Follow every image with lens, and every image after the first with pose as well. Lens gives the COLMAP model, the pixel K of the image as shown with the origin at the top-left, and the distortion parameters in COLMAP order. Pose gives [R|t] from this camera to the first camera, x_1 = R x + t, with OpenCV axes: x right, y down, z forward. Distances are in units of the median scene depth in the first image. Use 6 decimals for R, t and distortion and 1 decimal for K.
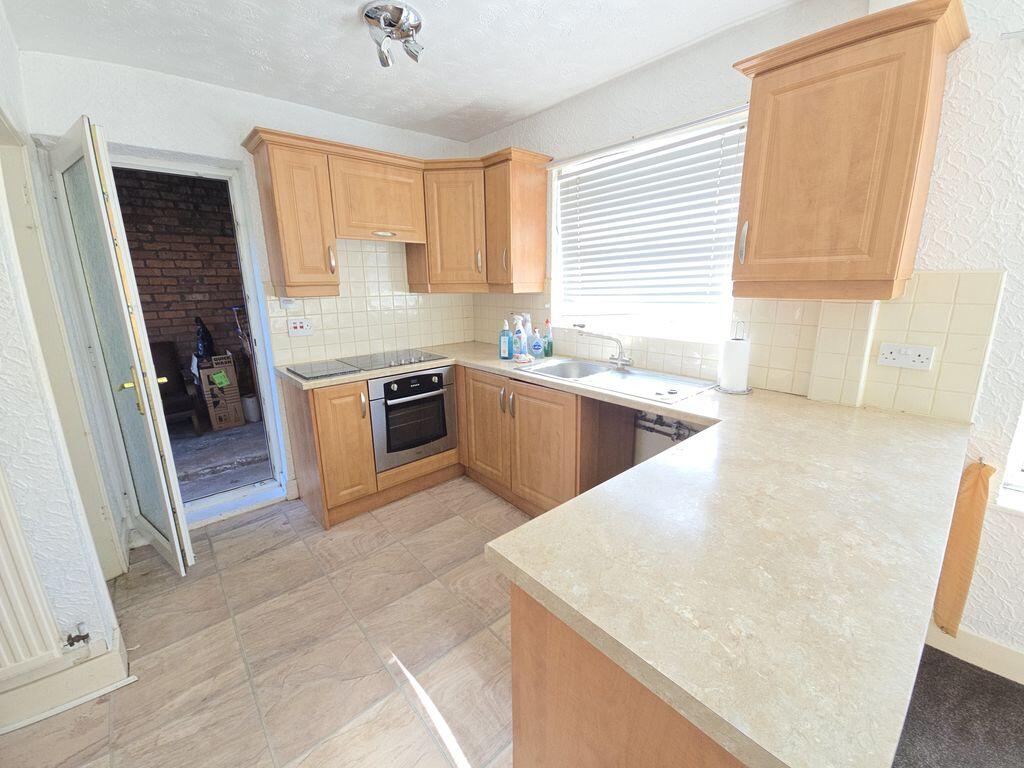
lens RADIAL K [[417.8, 0, 509.4], [0, 417.8, 380.4], [0, 0, 1]] dist [-0.002798, -0.000371]
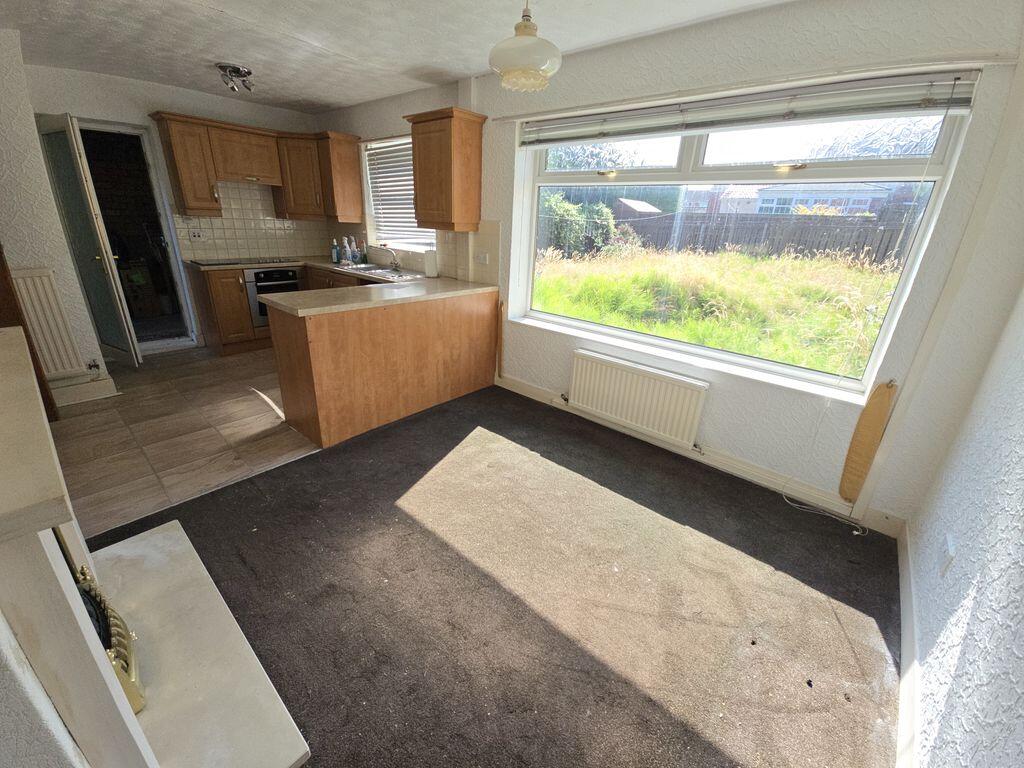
lens RADIAL K [[417.8, 0, 514.5], [0, 417.8, 384.1], [0, 0, 1]] dist [-0.002798, -0.000371]
pose [[0.988076, 0.003657, 0.153926, 0.458749], [-0.024116, 0.991054, 0.131264, 0.198218], [-0.152069, -0.133411, 0.979324, -0.833474]]
